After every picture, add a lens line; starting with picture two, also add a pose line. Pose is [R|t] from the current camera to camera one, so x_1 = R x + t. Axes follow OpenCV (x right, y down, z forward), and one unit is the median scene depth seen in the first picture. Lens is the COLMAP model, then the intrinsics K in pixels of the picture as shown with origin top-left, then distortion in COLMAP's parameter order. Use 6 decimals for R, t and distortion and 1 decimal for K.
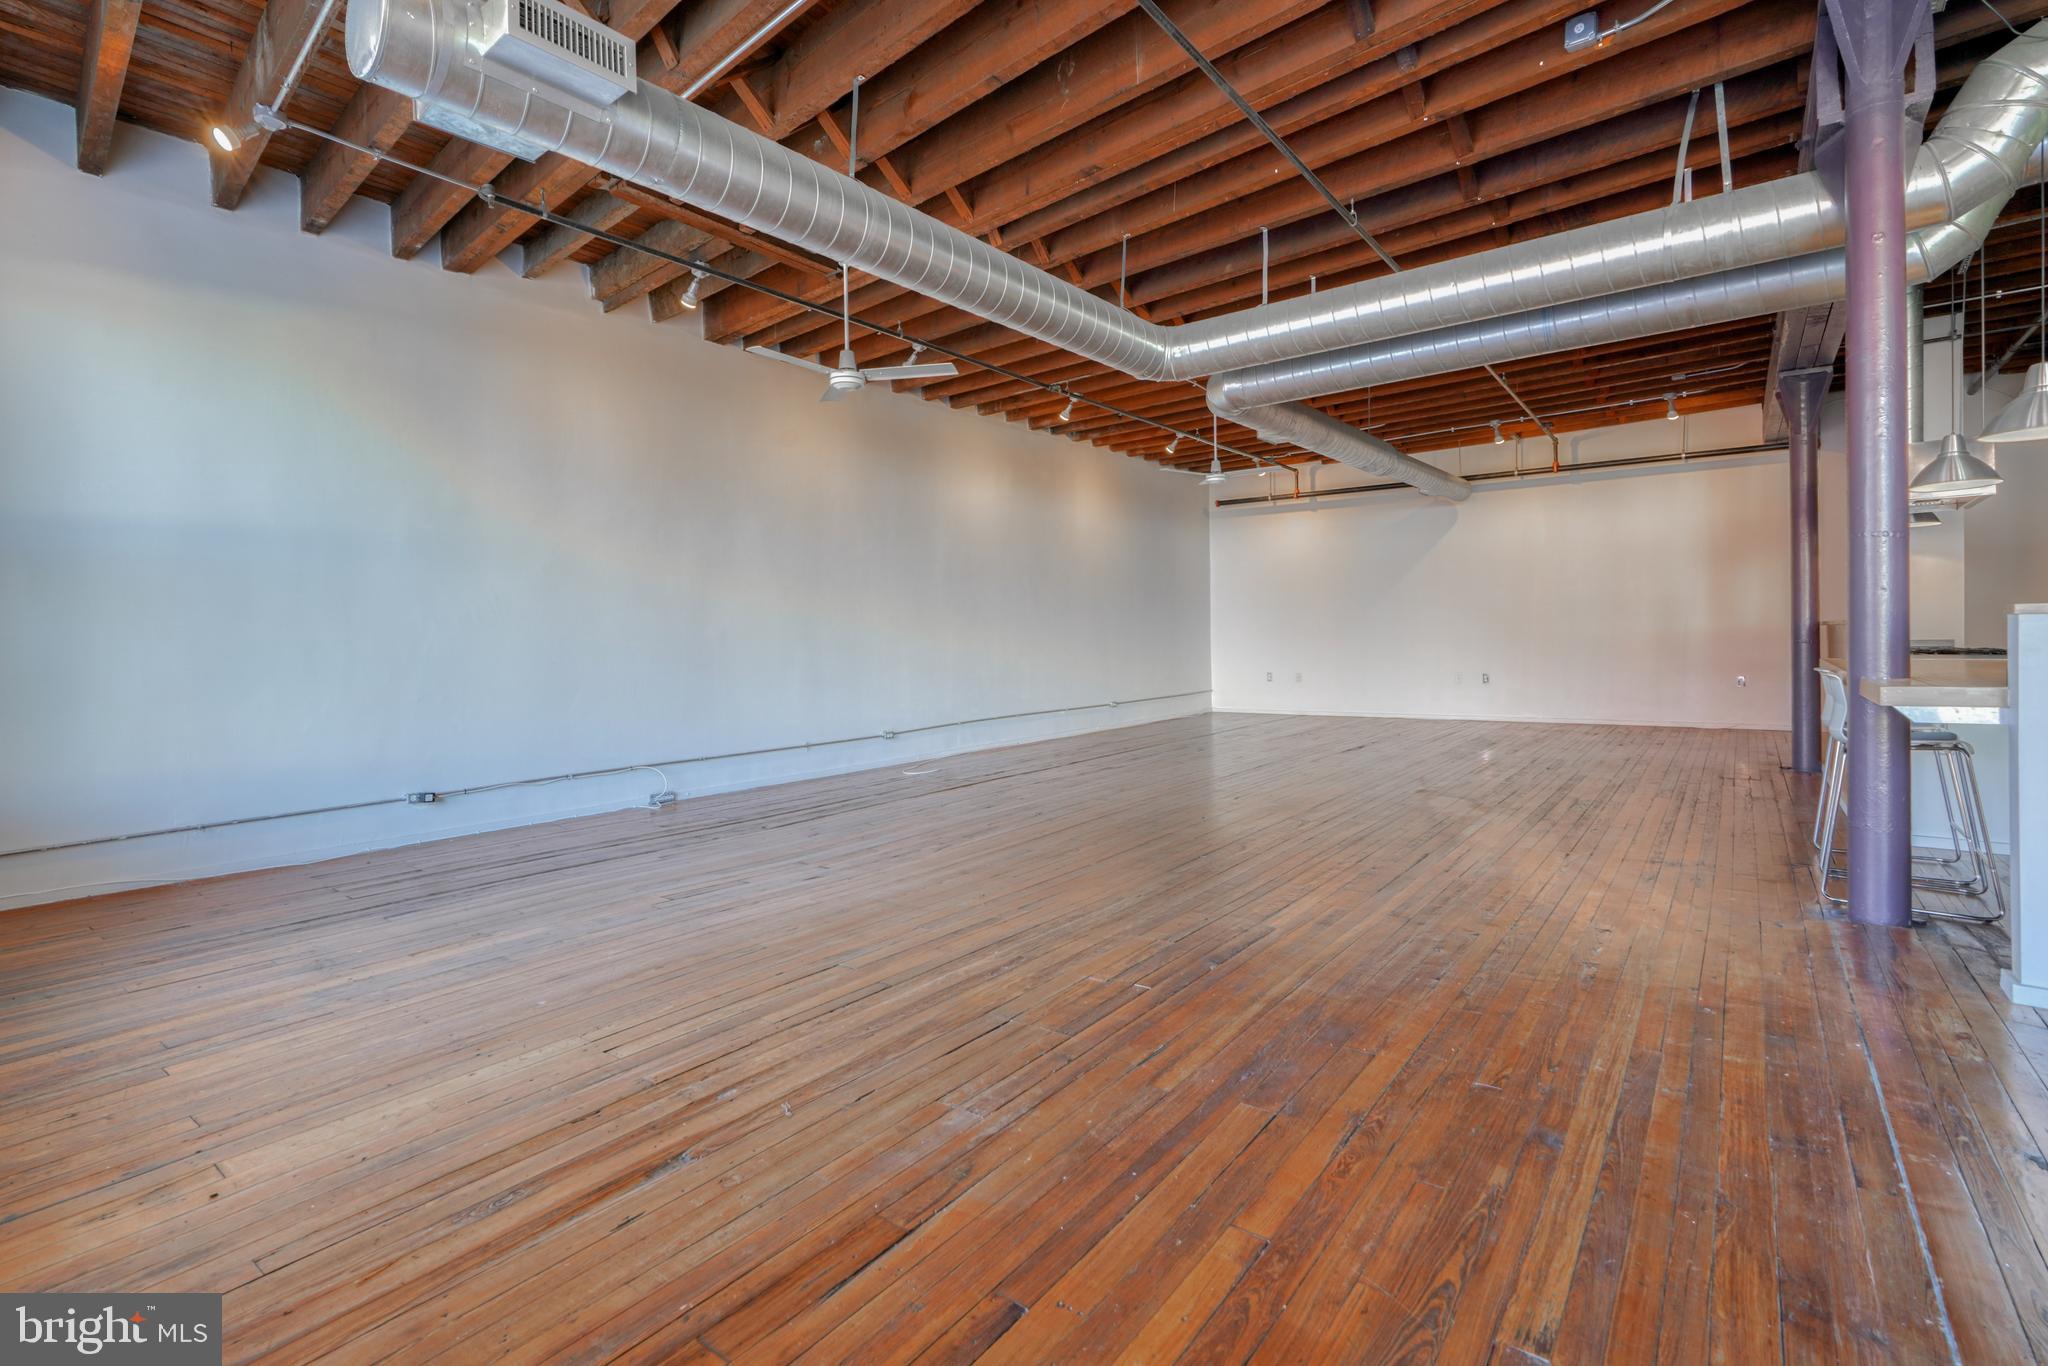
lens RADIAL K [[960.8, 0, 1041.1], [0, 960.8, 643.5], [0, 0, 1]] dist [-0.012059, 0.007309]
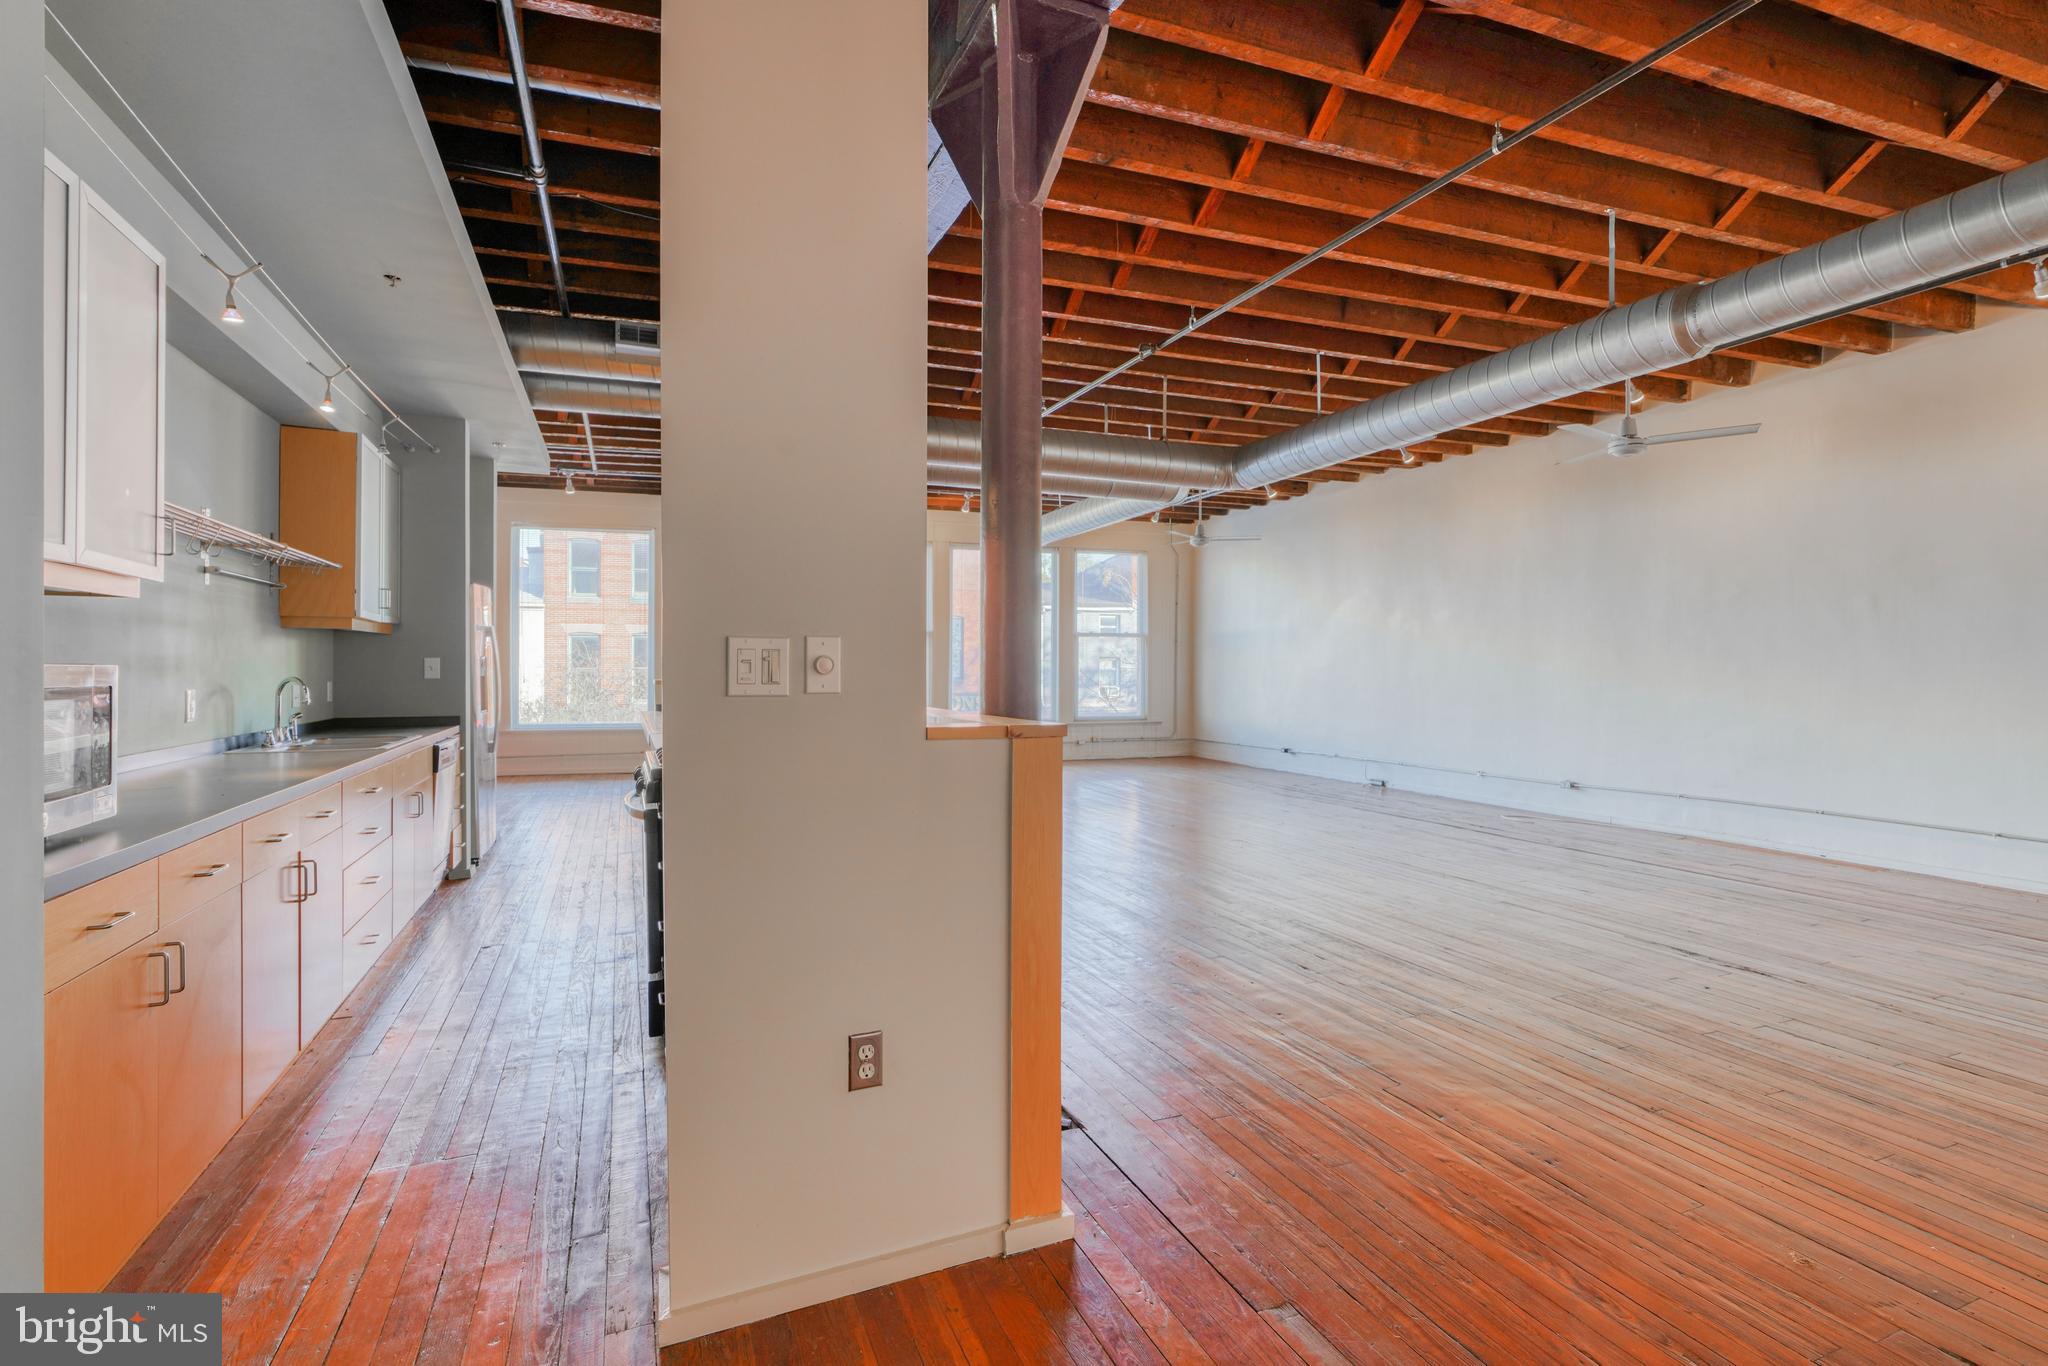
lens RADIAL K [[986.2, 0, 1027.2], [0, 986.2, 666.0], [0, 0, 1]] dist [0.011256, 0.000759]
pose [[-0.525354, 0.013764, -0.850772, 1.526580], [-0.000701, 0.999862, 0.016609, -0.063556], [0.850883, 0.009322, -0.525272, 1.658864]]
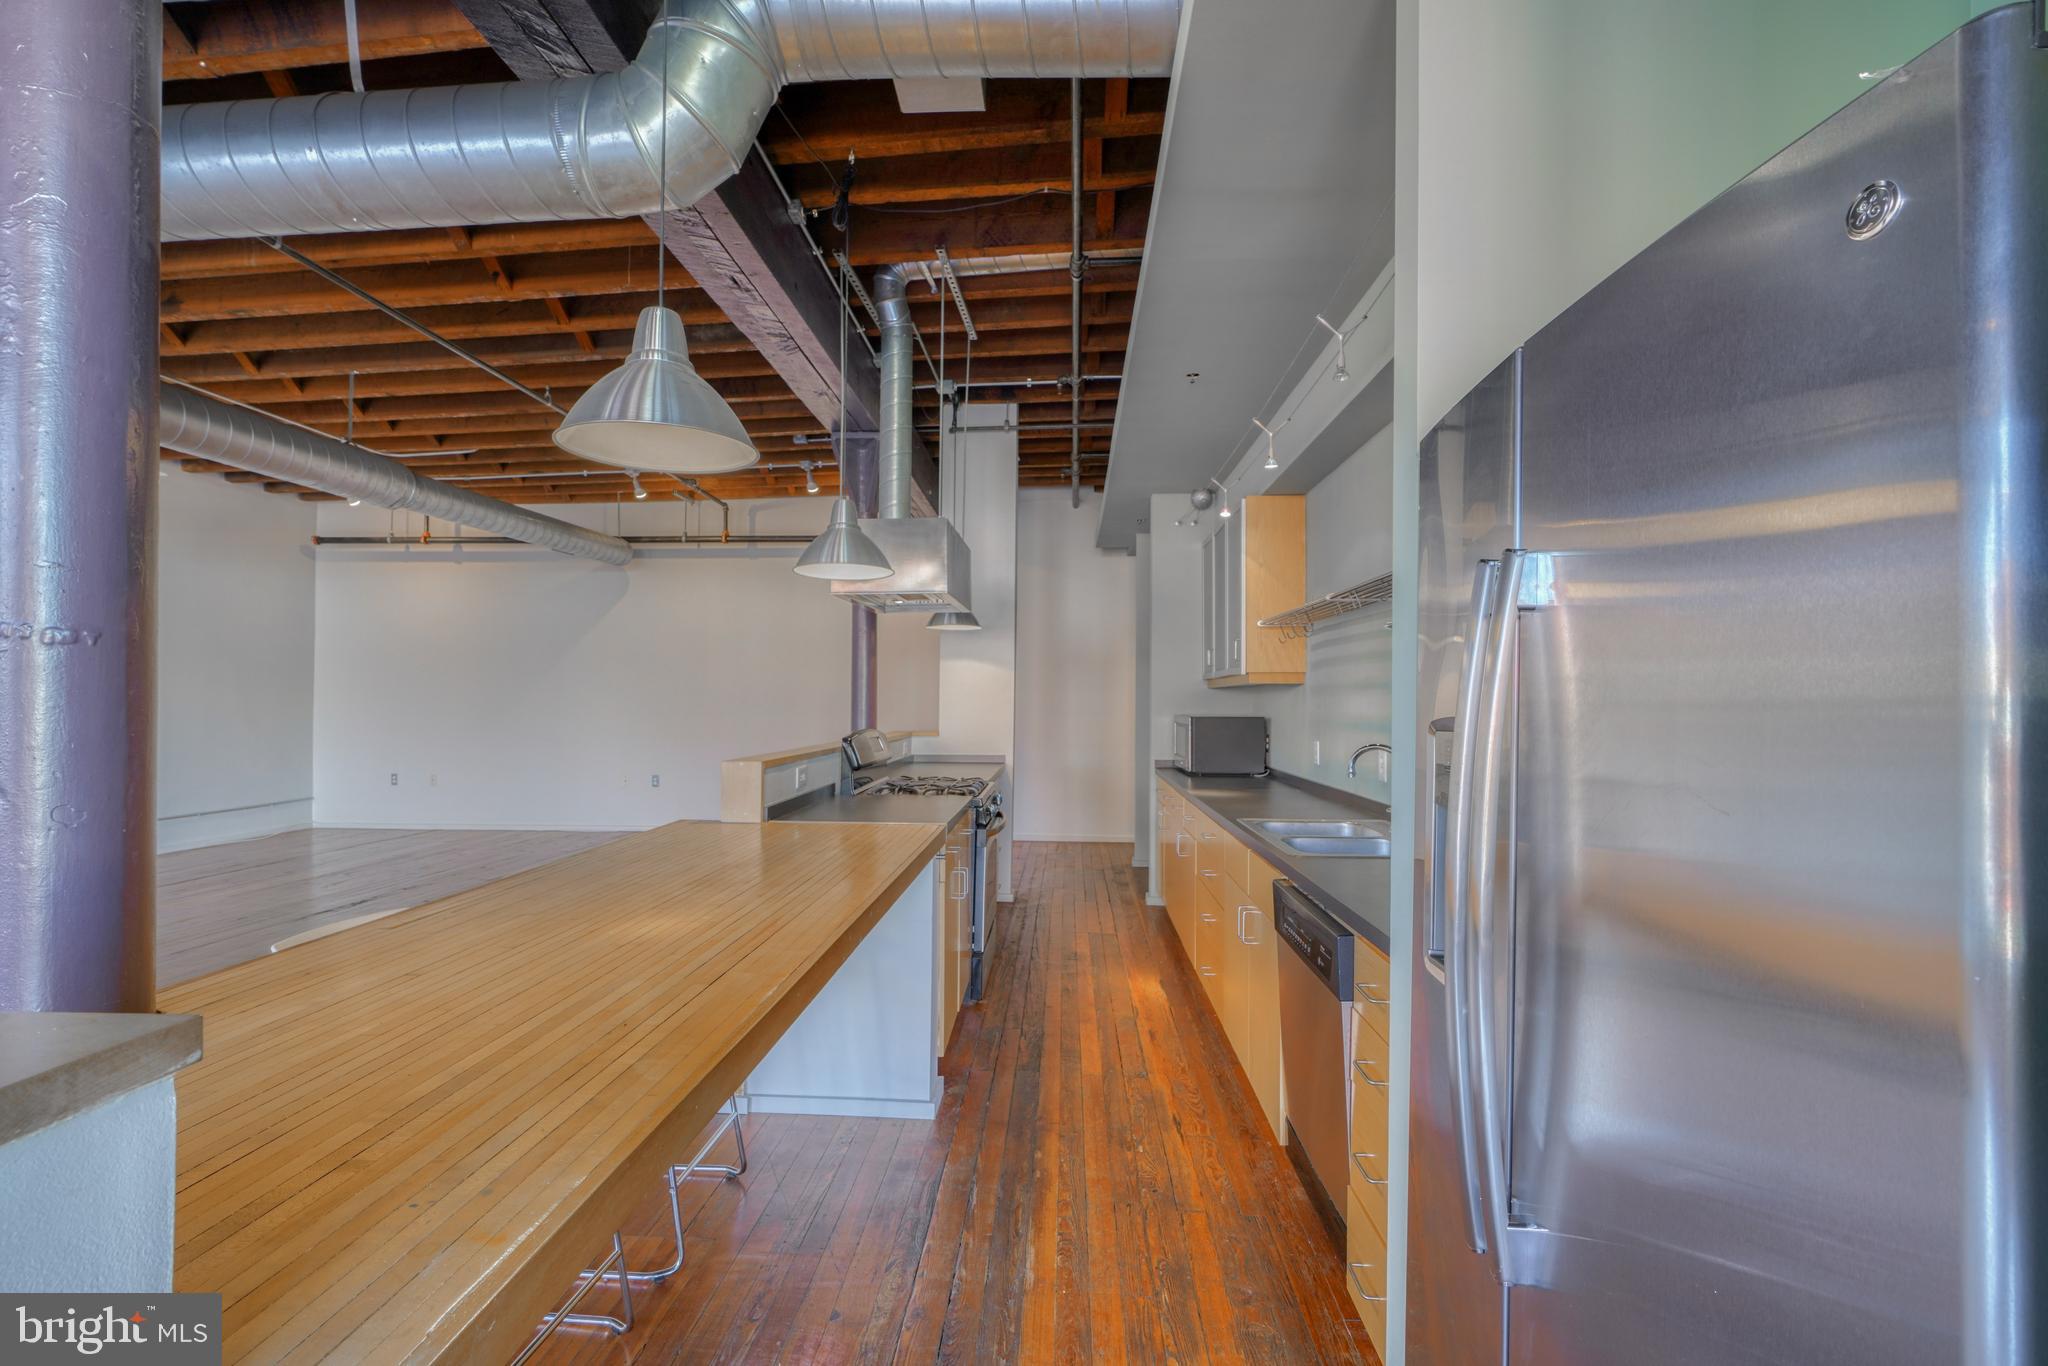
lens RADIAL K [[921.0, 0, 1027.0], [0, 921.0, 689.4], [0, 0, 1]] dist [-0.008402, 0.001287]
pose [[0.833206, 0.030213, 0.552137, 0.627441], [-0.016182, 0.999411, -0.030268, -0.053696], [-0.552726, 0.016285, 0.833204, 0.328513]]
